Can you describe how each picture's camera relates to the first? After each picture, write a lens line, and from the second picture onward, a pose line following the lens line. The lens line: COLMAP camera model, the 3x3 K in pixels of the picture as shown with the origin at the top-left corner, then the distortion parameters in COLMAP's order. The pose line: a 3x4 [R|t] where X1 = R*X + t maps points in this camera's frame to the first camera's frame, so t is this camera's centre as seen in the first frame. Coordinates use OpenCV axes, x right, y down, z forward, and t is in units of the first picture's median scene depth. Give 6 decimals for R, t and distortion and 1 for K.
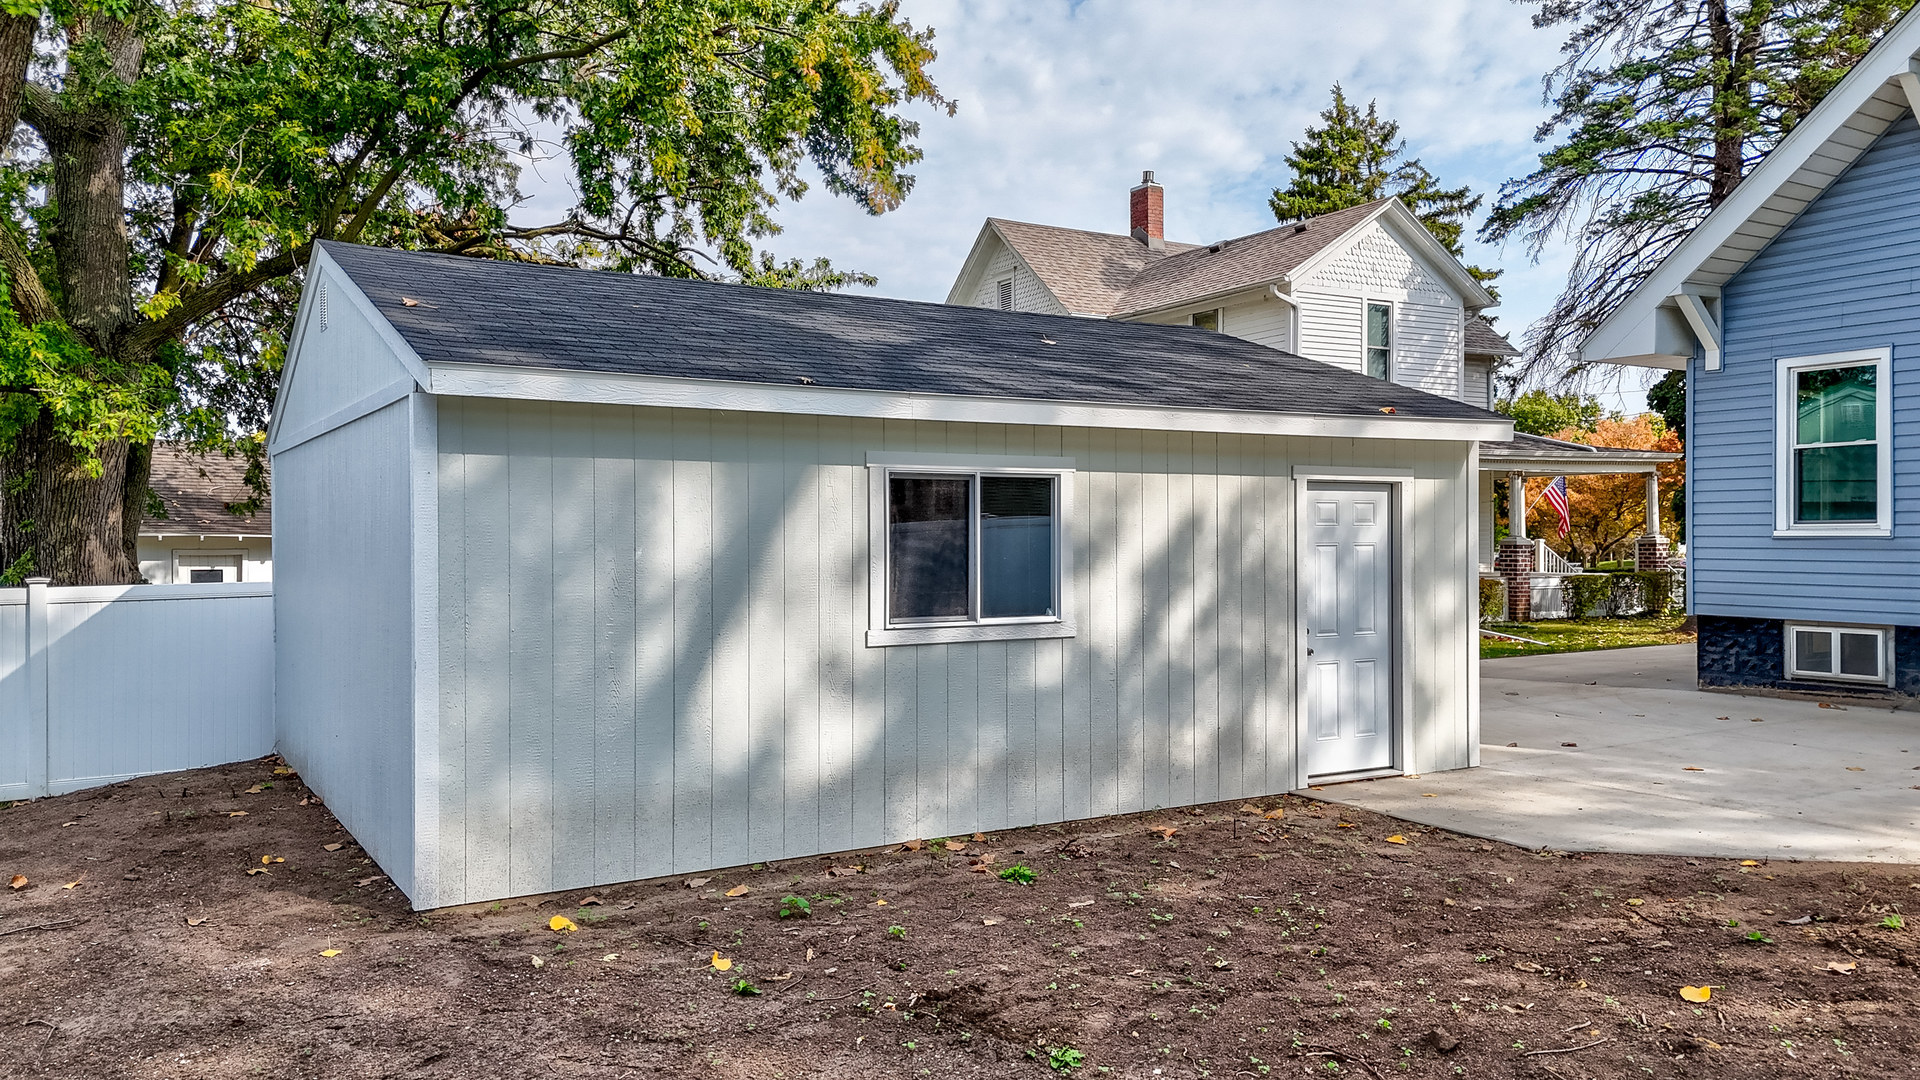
lens RADIAL K [[1405.9, 0, 958.5], [0, 1405.9, 555.1], [0, 0, 1]] dist [0.054226, 0.002541]
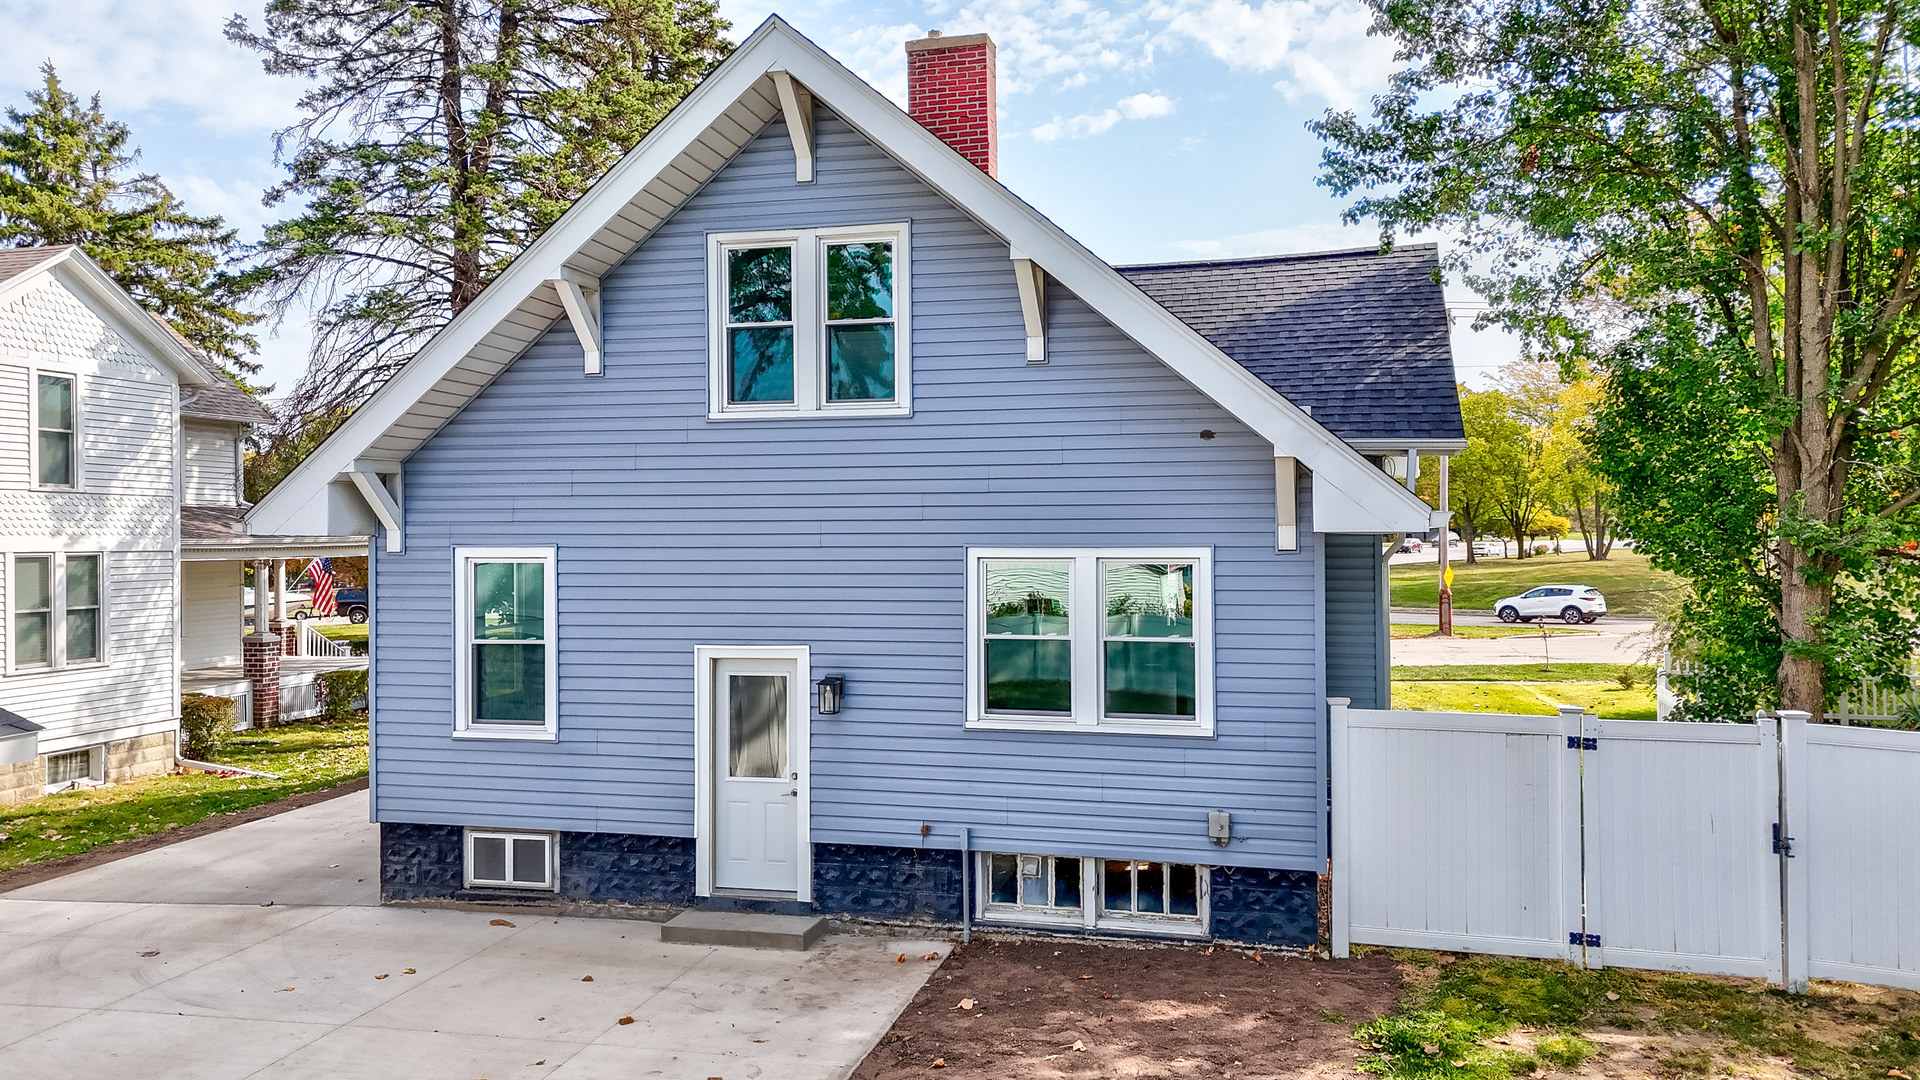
lens RADIAL K [[1417.7, 0, 956.3], [0, 1417.7, 544.8], [0, 0, 1]] dist [0.076684, -0.051064]
pose [[0.711656, 0.001720, 0.702526, 0.082523], [0.004805, 0.999962, -0.007316, -0.072282], [-0.702512, 0.008582, 0.711620, 0.059448]]
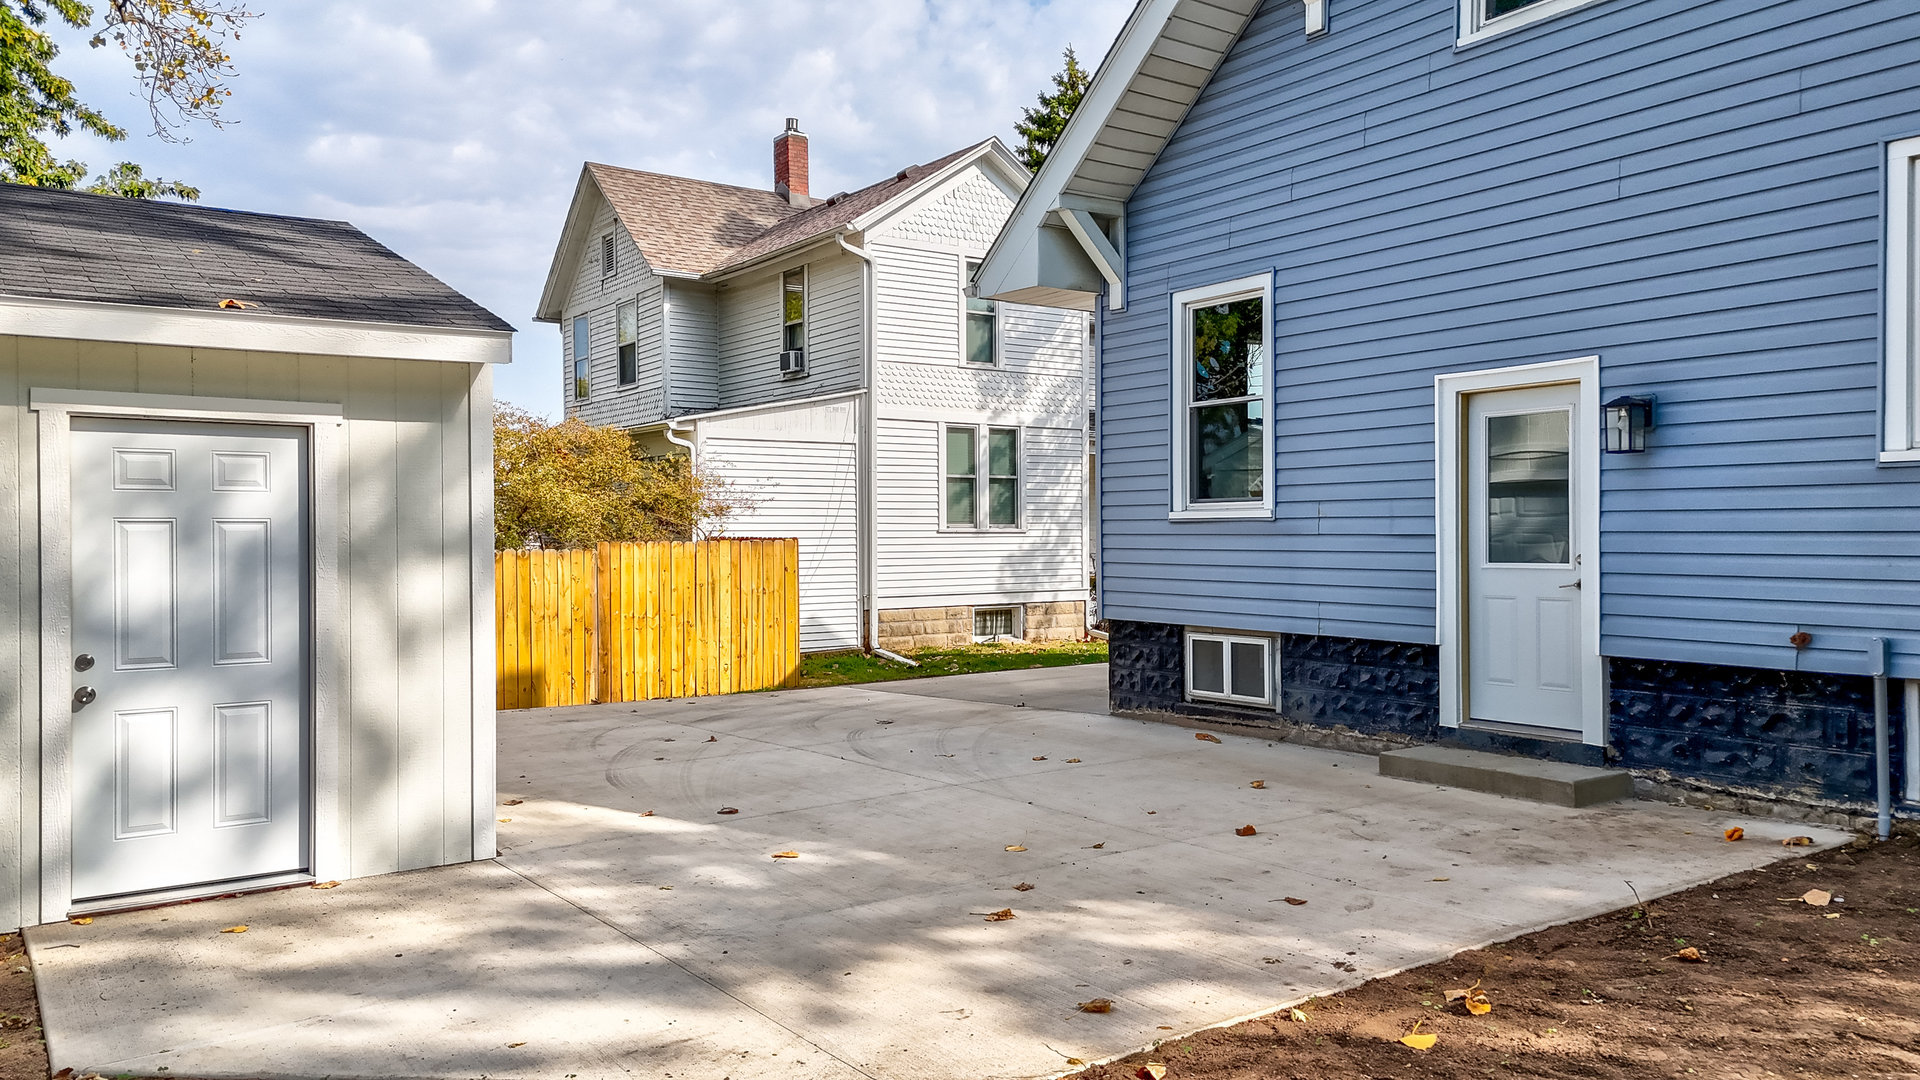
lens RADIAL K [[1405.9, 0, 958.5], [0, 1405.9, 555.1], [0, 0, 1]] dist [0.054226, 0.002541]
pose [[0.998057, 0.003079, 0.062227, 0.225987], [-0.002965, 0.999994, -0.001928, 0.004739], [-0.062232, 0.001740, 0.998060, 0.132195]]
